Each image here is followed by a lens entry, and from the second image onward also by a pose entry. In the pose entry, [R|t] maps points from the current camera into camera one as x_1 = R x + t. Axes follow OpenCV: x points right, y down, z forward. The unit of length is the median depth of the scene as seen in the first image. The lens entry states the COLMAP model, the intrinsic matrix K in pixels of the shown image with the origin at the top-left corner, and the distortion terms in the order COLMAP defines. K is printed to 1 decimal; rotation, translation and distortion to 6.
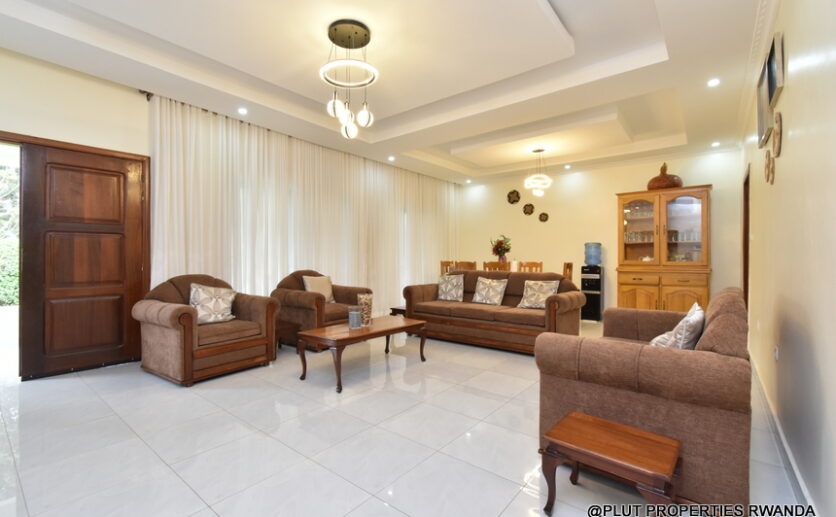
lens RADIAL K [[369.1, 0, 418.0], [0, 369.1, 258.5], [0, 0, 1]] dist [0.016737, -0.008540]
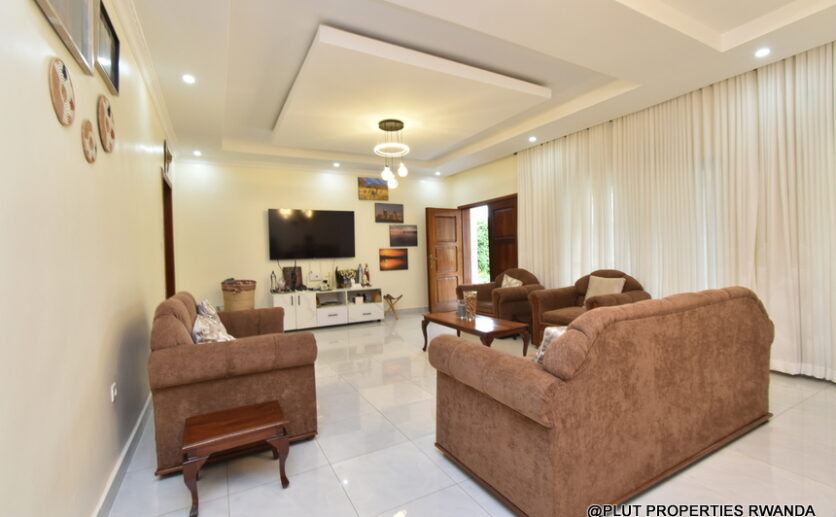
lens RADIAL K [[369.1, 0, 418.0], [0, 369.1, 258.5], [0, 0, 1]] dist [0.016737, -0.008540]
pose [[-0.388898, 0.011543, -0.921208, 1.437608], [0.020061, 0.999791, 0.004058, -0.016098], [0.921062, -0.016902, -0.389048, 1.949648]]
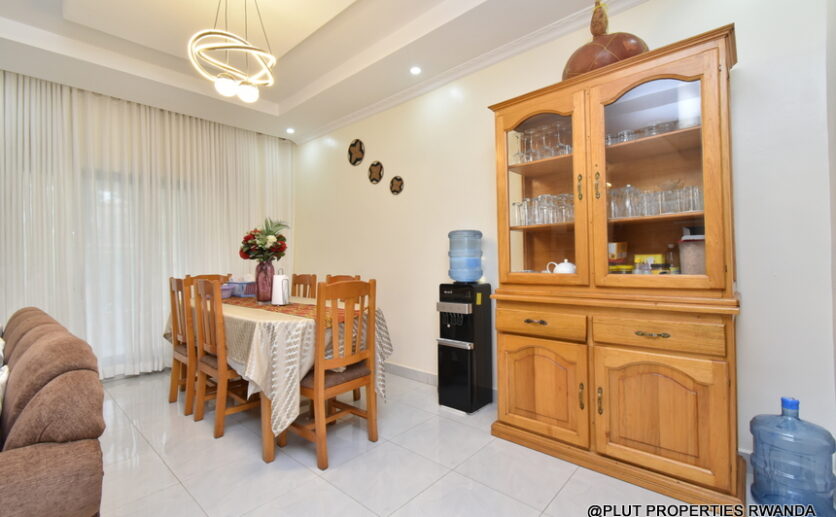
lens RADIAL K [[369.1, 0, 418.0], [0, 369.1, 258.5], [0, 0, 1]] dist [0.016737, -0.008540]
pose [[0.997219, -0.015968, -0.072789, 0.449667], [0.014948, 0.999783, -0.014532, -0.003937], [0.073006, 0.013403, 0.997241, 0.554172]]
